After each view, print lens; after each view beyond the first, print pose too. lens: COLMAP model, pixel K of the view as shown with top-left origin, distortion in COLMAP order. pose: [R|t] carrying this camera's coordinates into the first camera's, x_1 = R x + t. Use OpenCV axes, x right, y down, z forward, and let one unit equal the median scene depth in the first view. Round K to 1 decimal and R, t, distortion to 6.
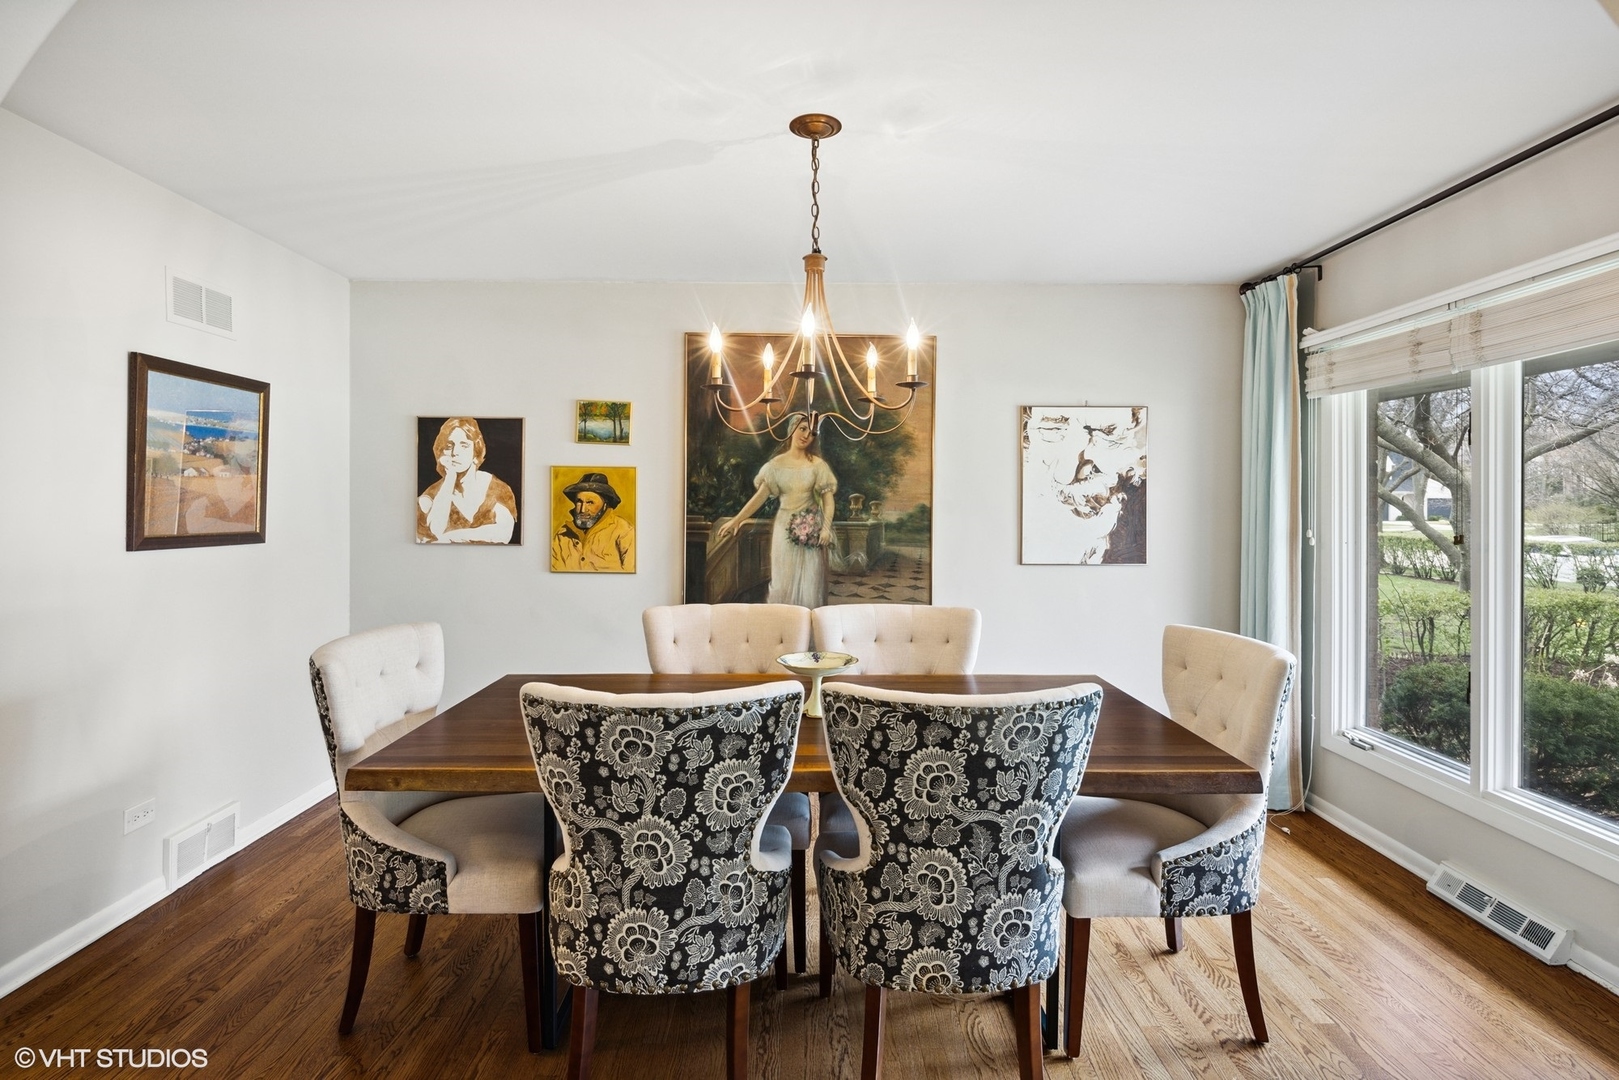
lens RADIAL K [[777.5, 0, 799.0], [0, 777.5, 509.1], [0, 0, 1]] dist [0.013574, 0.000125]
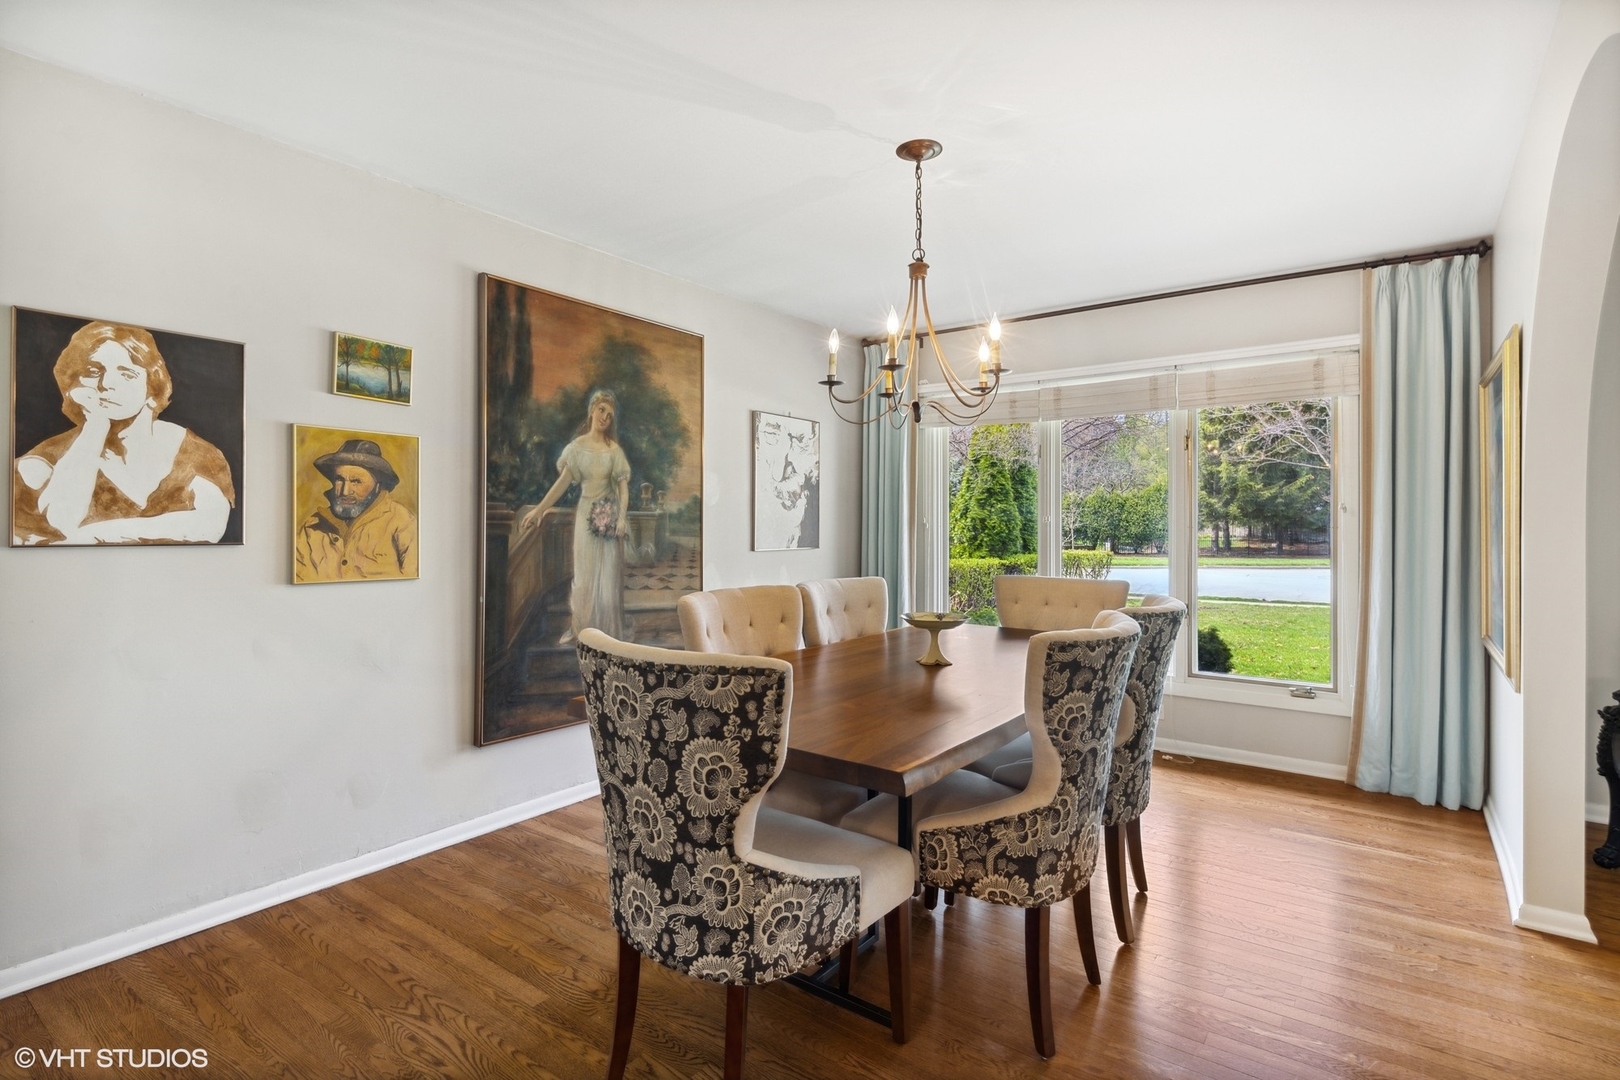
lens RADIAL K [[797.6, 0, 811.6], [0, 797.6, 531.1], [0, 0, 1]] dist [0.009266, -0.003332]
pose [[0.598913, -0.011735, 0.800728, -0.599855], [0.009305, 0.999927, 0.007695, 0.034689], [-0.800760, 0.002842, 0.598979, 0.239710]]
